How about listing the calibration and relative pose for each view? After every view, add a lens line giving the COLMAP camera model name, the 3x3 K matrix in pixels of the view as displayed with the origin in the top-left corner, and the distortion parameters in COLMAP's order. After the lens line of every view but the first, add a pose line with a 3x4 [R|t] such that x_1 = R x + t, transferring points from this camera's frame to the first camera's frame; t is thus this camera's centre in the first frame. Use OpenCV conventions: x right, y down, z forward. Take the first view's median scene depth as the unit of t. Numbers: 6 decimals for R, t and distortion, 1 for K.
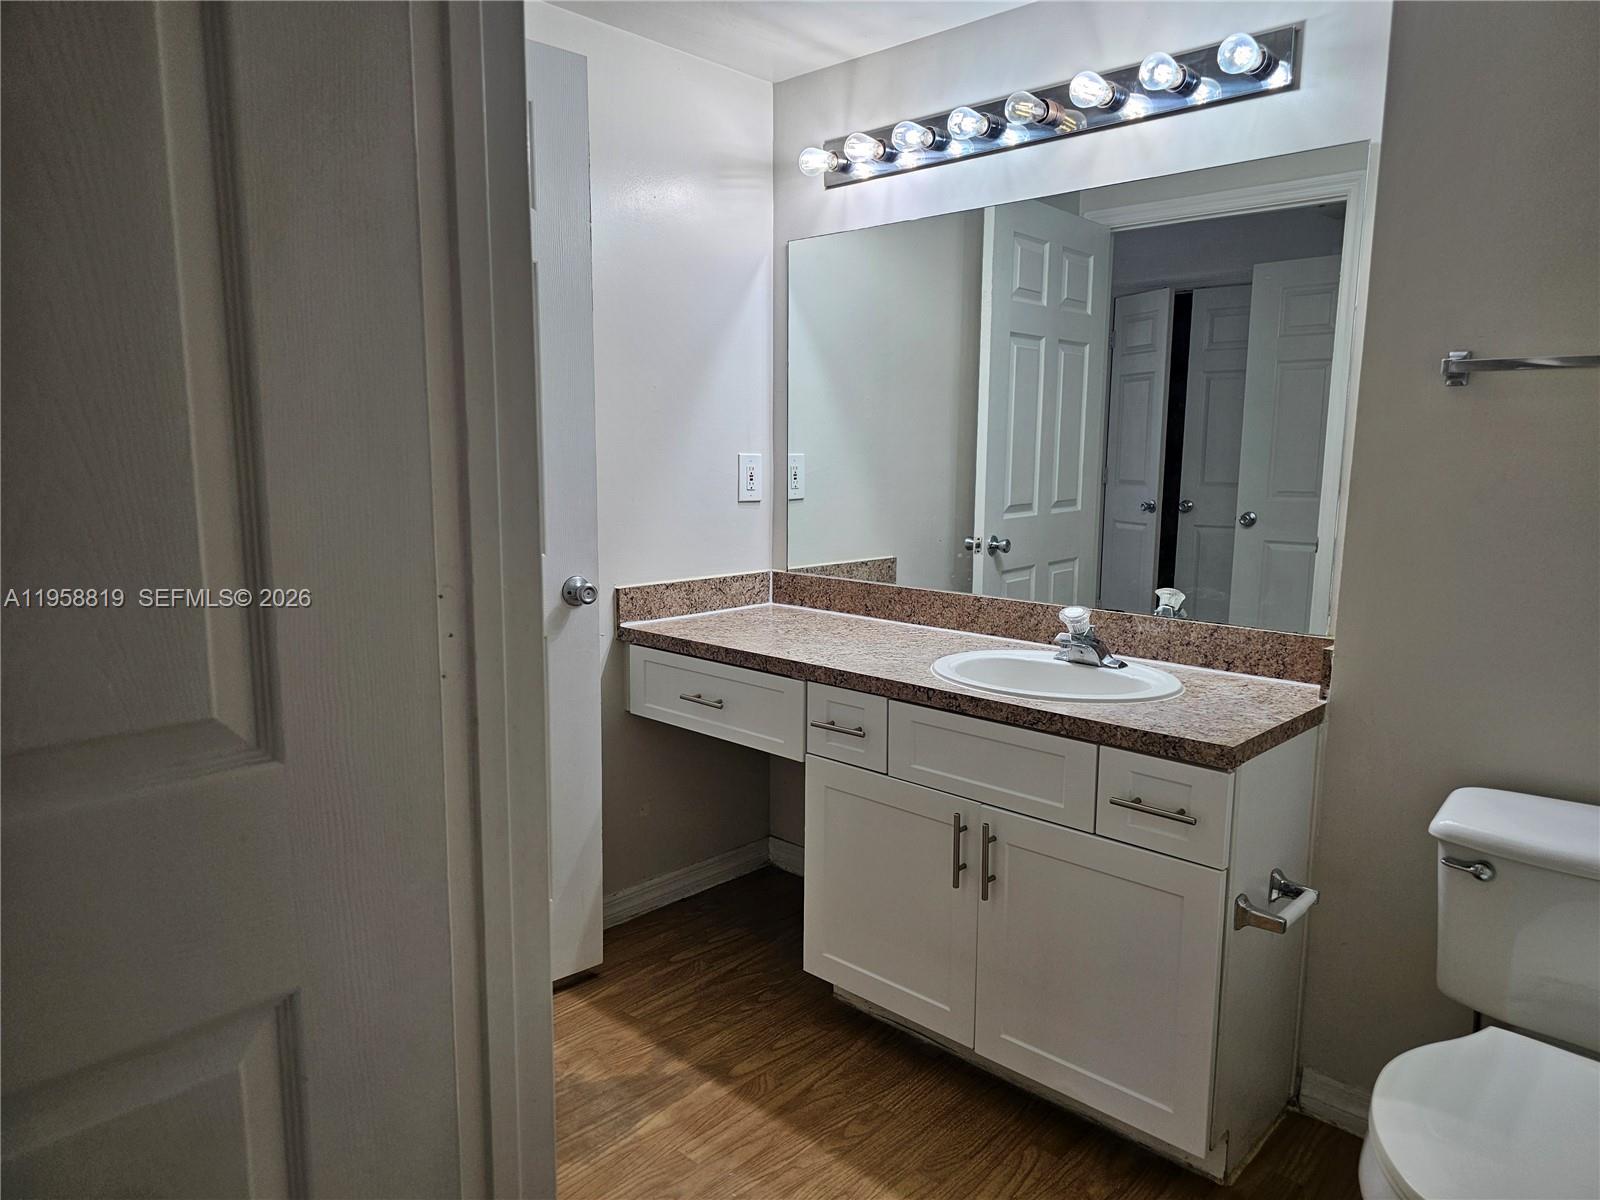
lens RADIAL K [[1068.6, 0, 811.3], [0, 1068.6, 601.9], [0, 0, 1]] dist [0.062484, -0.061941]
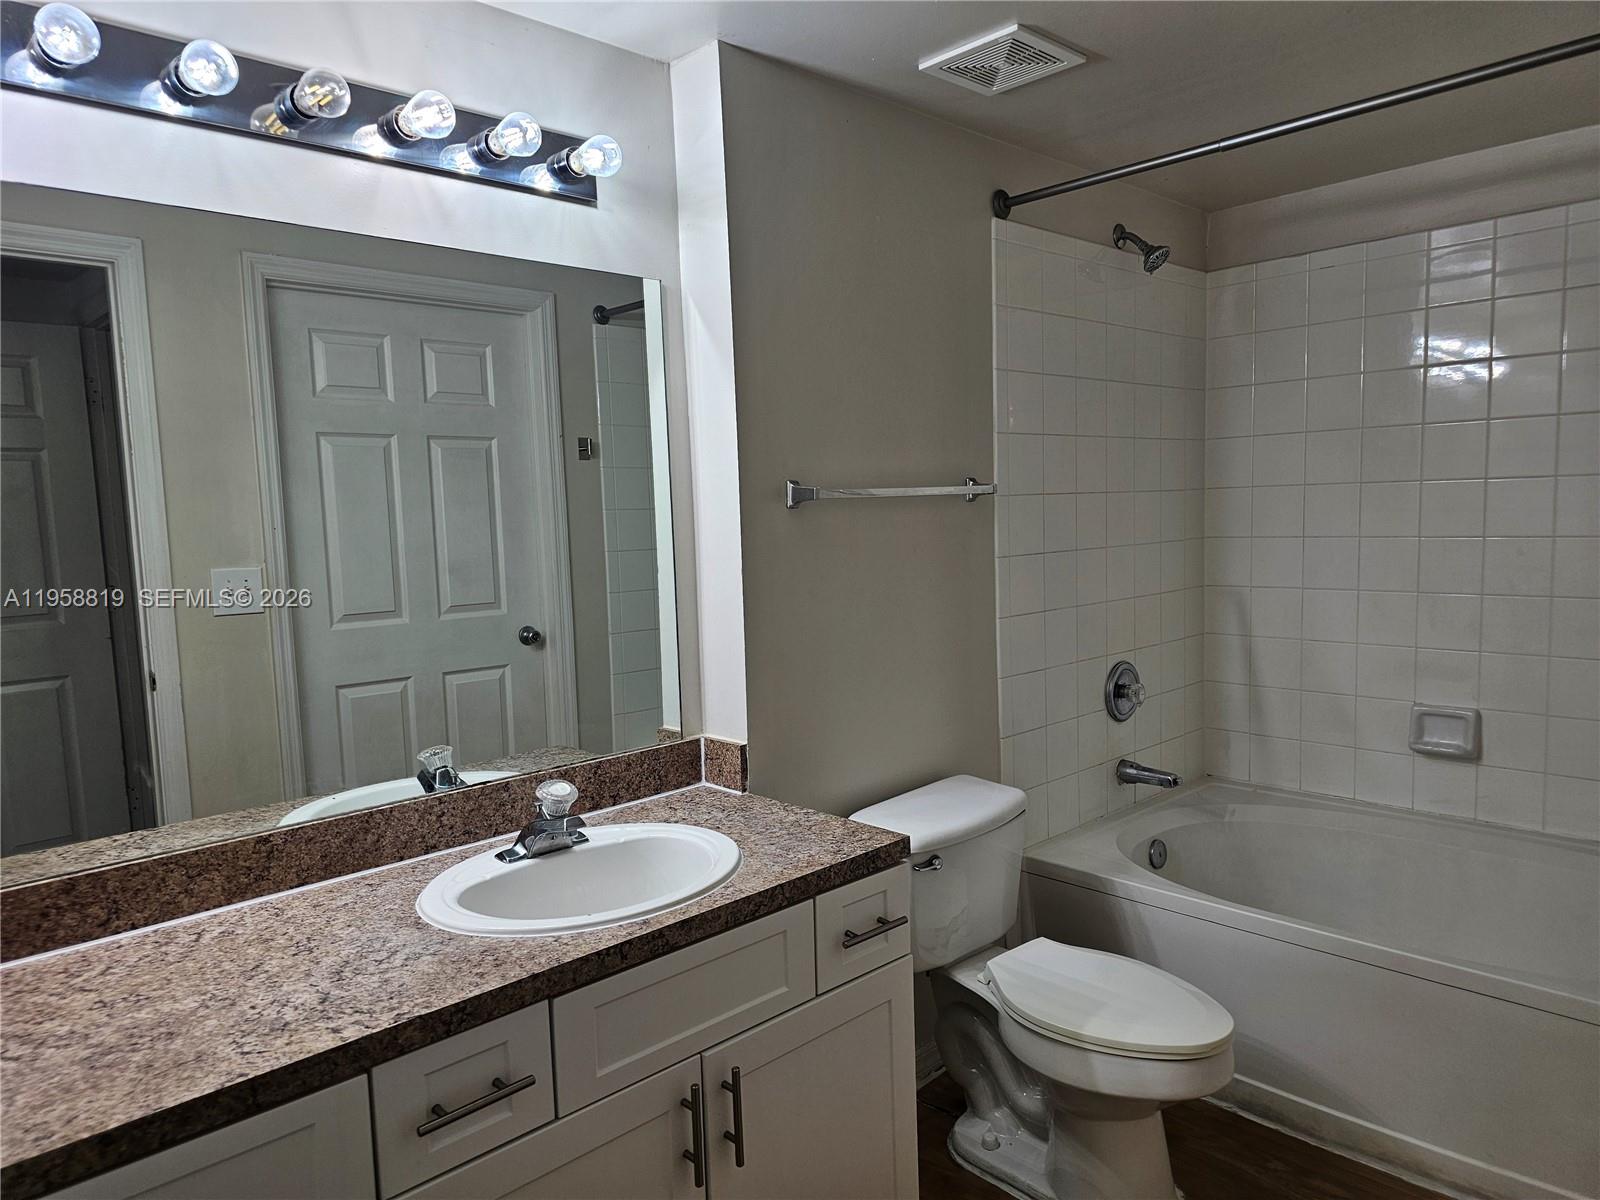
lens RADIAL K [[1090.9, 0, 818.3], [0, 1090.9, 593.3], [0, 0, 1]] dist [0.084559, -0.085239]
pose [[0.042368, -0.097955, 0.994289, -0.537450], [0.169500, 0.981461, 0.089469, -0.172638], [-0.984619, 0.164741, 0.058186, 0.748022]]
